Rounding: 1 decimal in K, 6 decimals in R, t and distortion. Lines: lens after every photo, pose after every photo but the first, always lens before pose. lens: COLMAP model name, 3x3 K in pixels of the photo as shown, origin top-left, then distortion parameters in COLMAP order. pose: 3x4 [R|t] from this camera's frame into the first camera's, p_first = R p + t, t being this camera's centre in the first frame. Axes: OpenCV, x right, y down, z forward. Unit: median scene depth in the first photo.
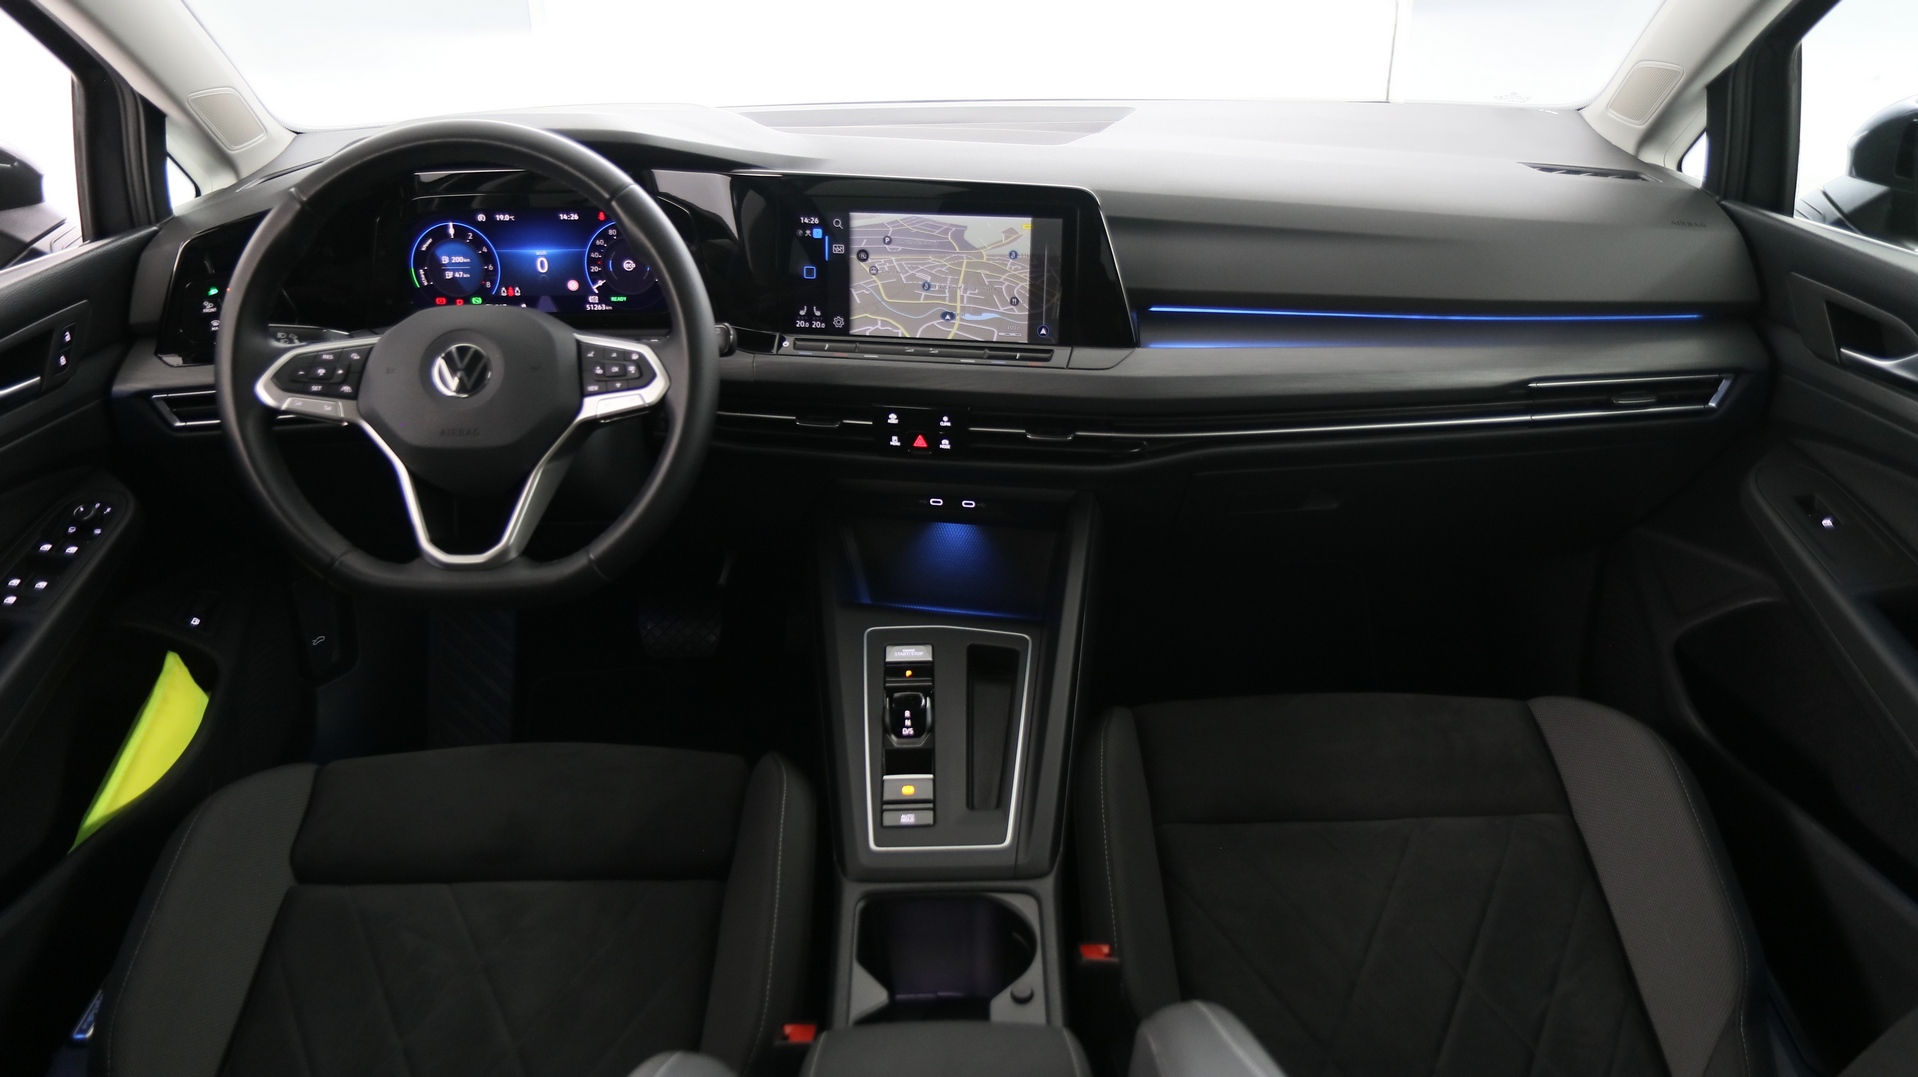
lens RADIAL K [[1472.3, 0, 938.2], [0, 1472.3, 538.9], [0, 0, 1]] dist [-0.009599, -0.004794]
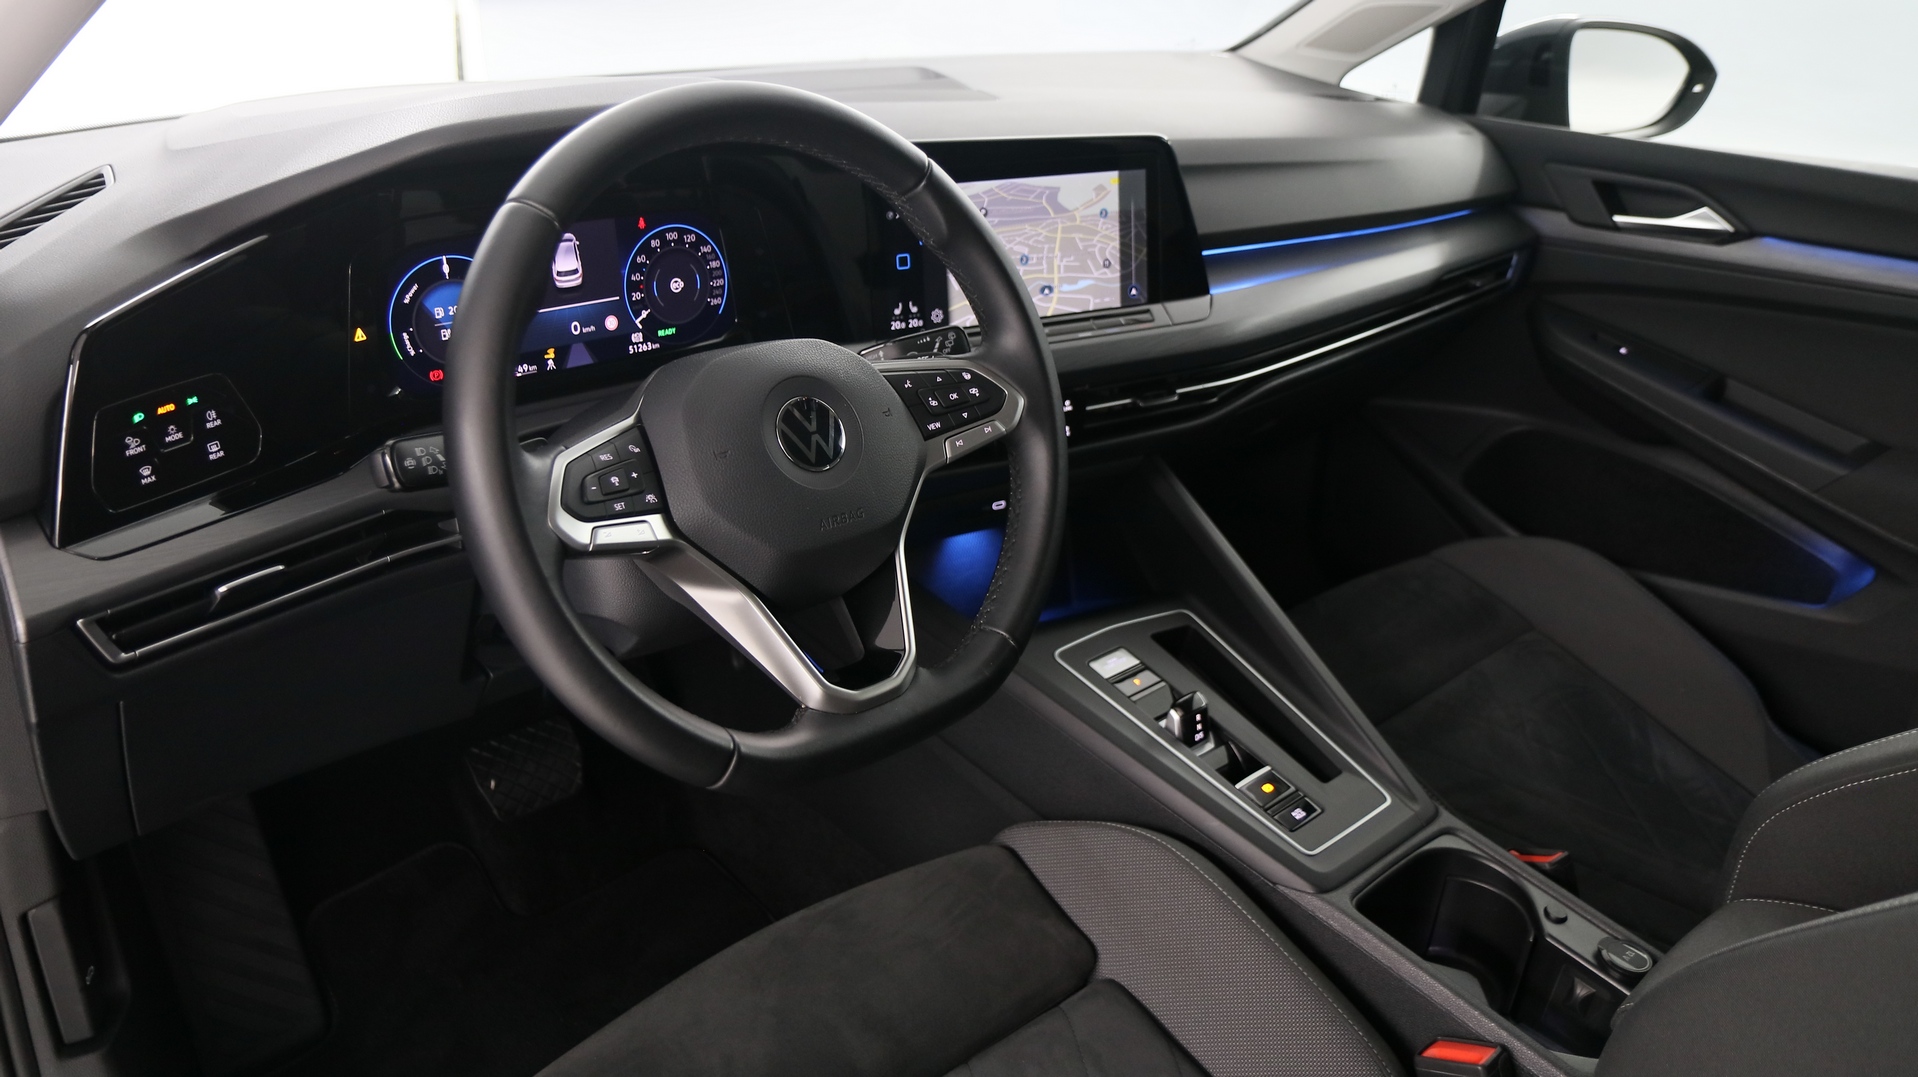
lens RADIAL K [[1472.3, 0, 953.5], [0, 1472.3, 538.4], [0, 0, 1]] dist [-0.009599, -0.004794]
pose [[0.739682, -0.238282, 0.629358, -0.639667], [0.238725, 0.967302, 0.085659, -0.096296], [-0.629191, 0.086883, 0.772380, 0.360022]]
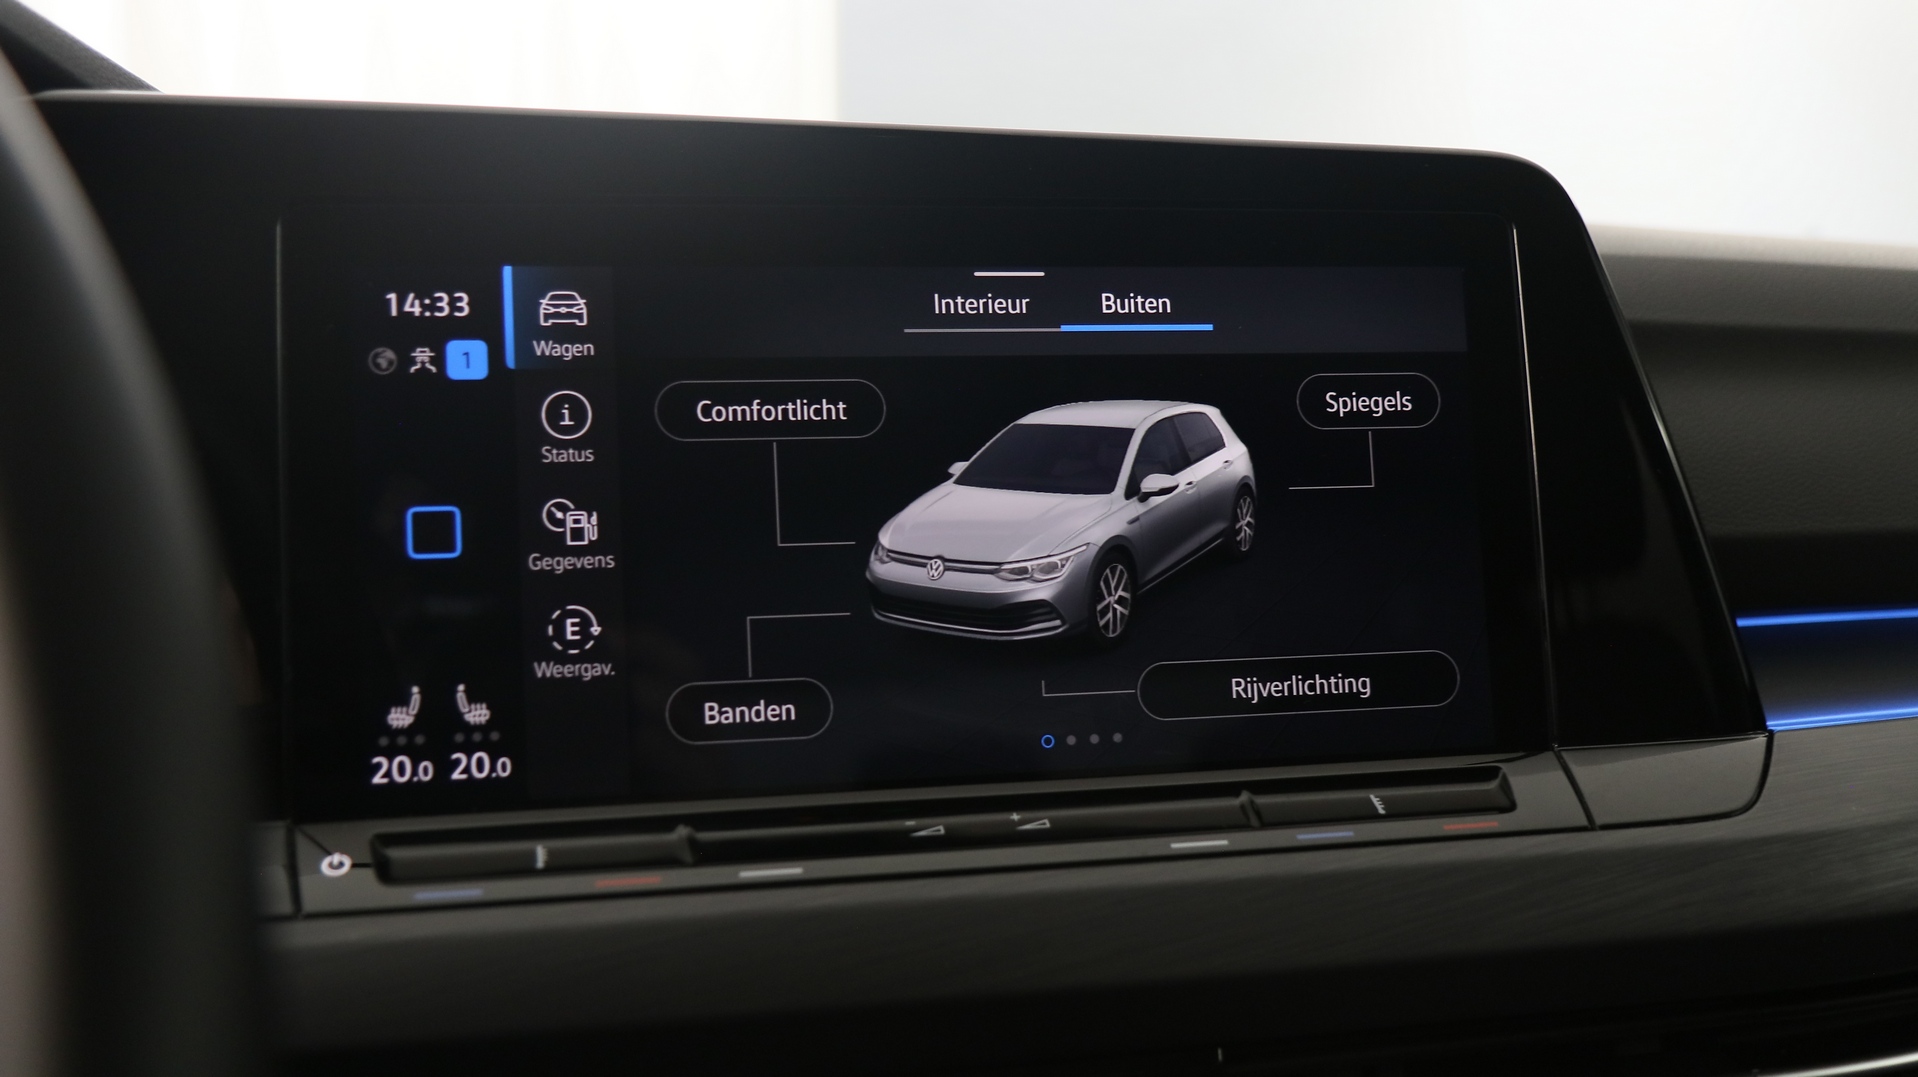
lens RADIAL K [[2163.6, 0, 962.3], [0, 2163.6, 541.4], [0, 0, 1]] dist [0.042736, 0.000000]
pose [[0.902379, -0.022240, 0.430369, -0.159112], [0.179737, 0.927083, -0.328955, -0.059368], [-0.391672, 0.374195, 0.840578, 0.708657]]
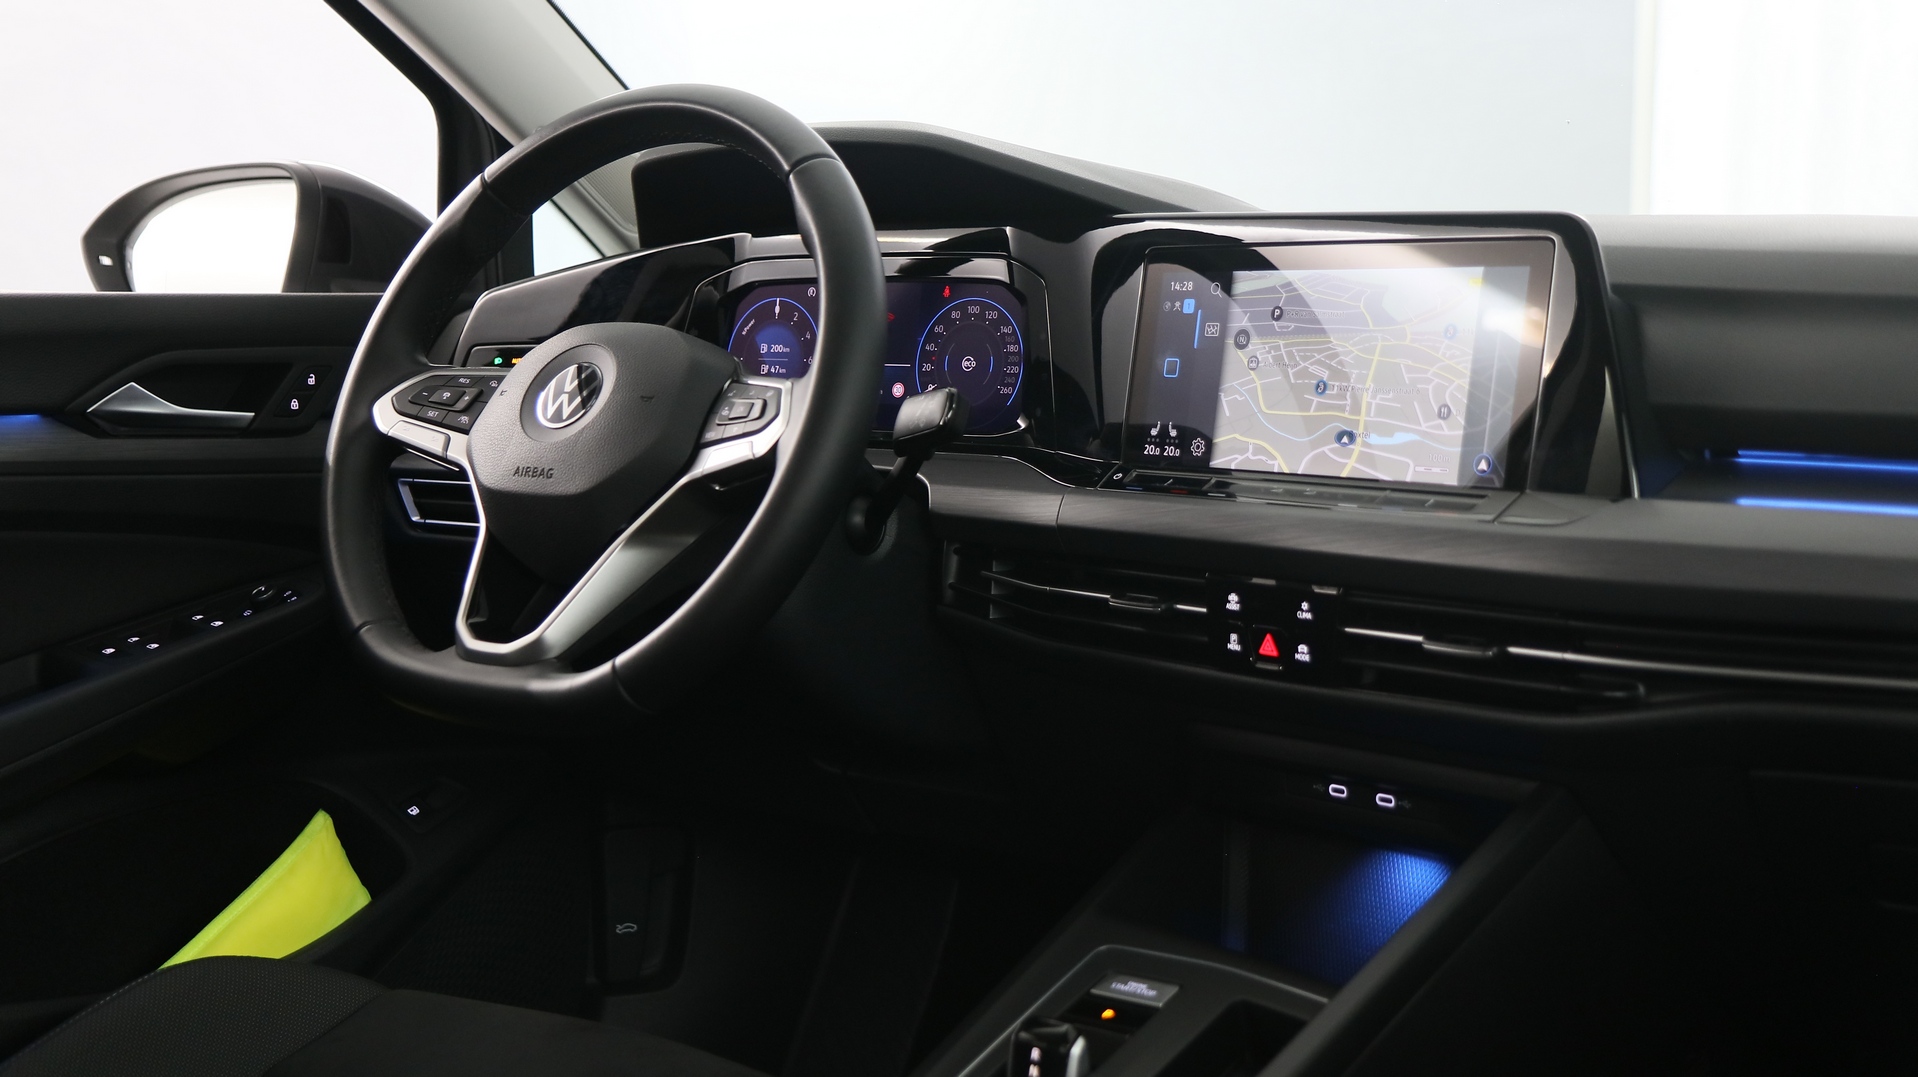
lens RADIAL K [[2197.9, 0, 972.5], [0, 2197.9, 535.8], [0, 0, 1]] dist [0.002842, 0.000000]
pose [[0.808513, 0.078704, -0.583192, 0.399592], [-0.263194, 0.934738, -0.238735, 0.131595], [0.526342, 0.346513, 0.776462, 0.264493]]
